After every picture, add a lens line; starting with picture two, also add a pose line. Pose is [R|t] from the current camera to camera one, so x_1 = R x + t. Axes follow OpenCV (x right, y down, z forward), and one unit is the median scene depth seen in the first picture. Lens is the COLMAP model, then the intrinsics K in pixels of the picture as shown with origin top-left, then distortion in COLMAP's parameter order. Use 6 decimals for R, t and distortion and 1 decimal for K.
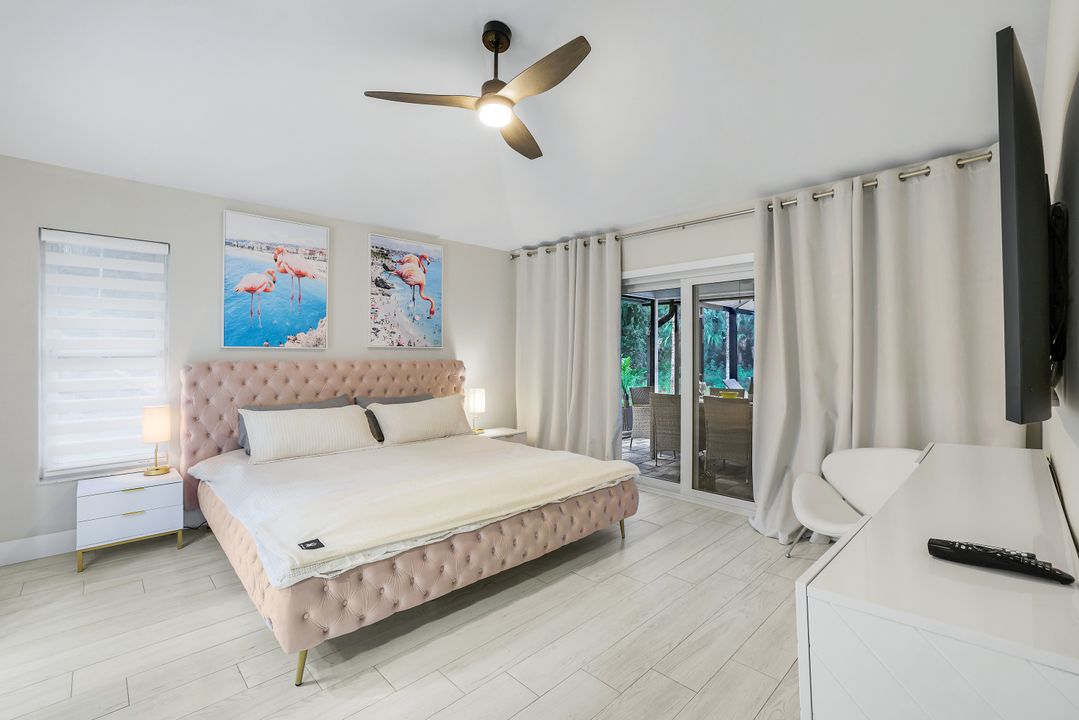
lens RADIAL K [[478.3, 0, 538.8], [0, 478.3, 354.9], [0, 0, 1]] dist [-0.032488, 0.007518]
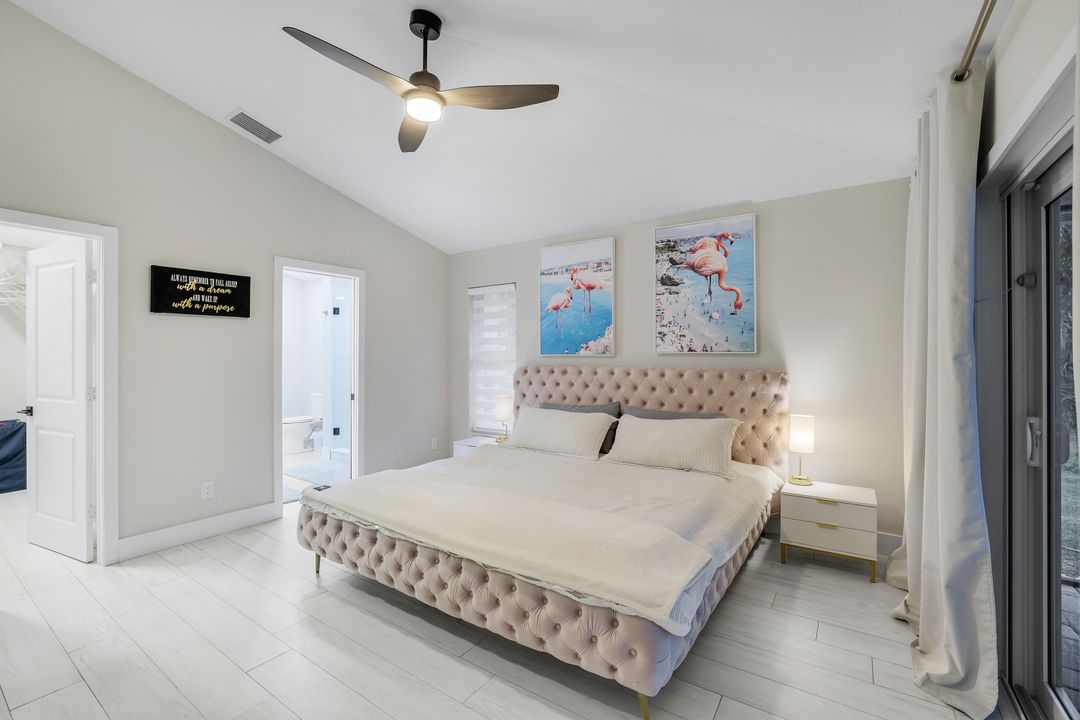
lens RADIAL K [[478.7, 0, 540.9], [0, 478.7, 358.6], [0, 0, 1]] dist [-0.032488, 0.007518]
pose [[0.192710, -0.011242, -0.981191, 0.490561], [-0.014119, 0.999799, -0.014228, 0.009463], [0.981154, 0.016596, 0.192513, 0.607051]]
